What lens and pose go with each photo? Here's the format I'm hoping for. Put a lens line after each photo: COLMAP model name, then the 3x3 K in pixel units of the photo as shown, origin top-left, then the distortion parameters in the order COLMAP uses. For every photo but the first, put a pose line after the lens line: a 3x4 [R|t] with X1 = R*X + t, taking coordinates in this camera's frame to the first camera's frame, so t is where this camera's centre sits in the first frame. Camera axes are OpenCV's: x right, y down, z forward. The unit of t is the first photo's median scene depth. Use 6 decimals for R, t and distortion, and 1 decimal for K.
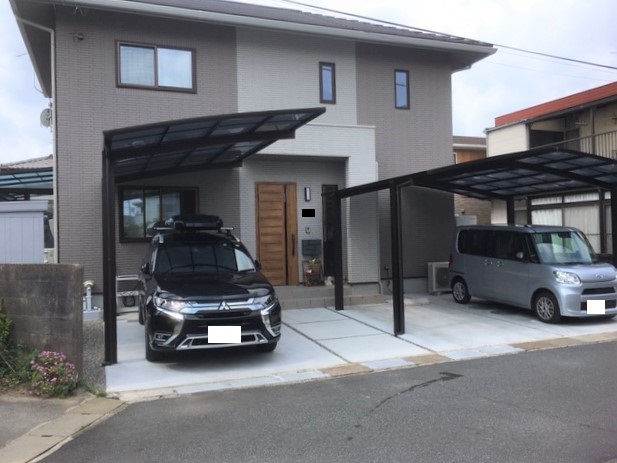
lens RADIAL K [[513.9, 0, 304.7], [0, 513.9, 228.5], [0, 0, 1]] dist [0.053739, -0.079386]
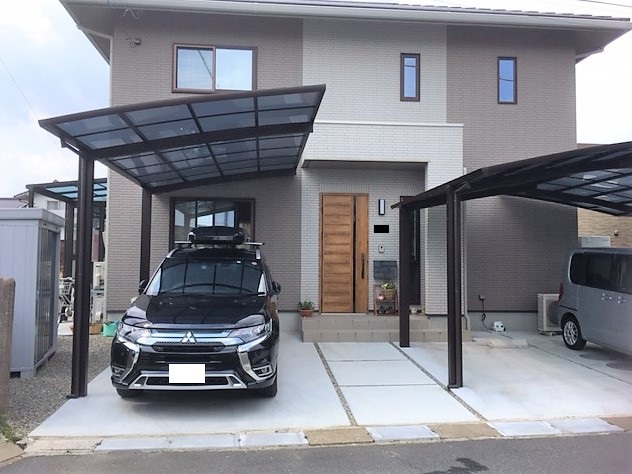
lens RADIAL K [[526.4, 0, 312.1], [0, 526.4, 233.9], [0, 0, 1]] dist [0.053739, -0.079386]
pose [[0.967734, 0.014124, -0.251579, 0.122204], [-0.021690, 0.999391, -0.027327, 0.004538], [0.251040, 0.031902, 0.967451, 0.134232]]
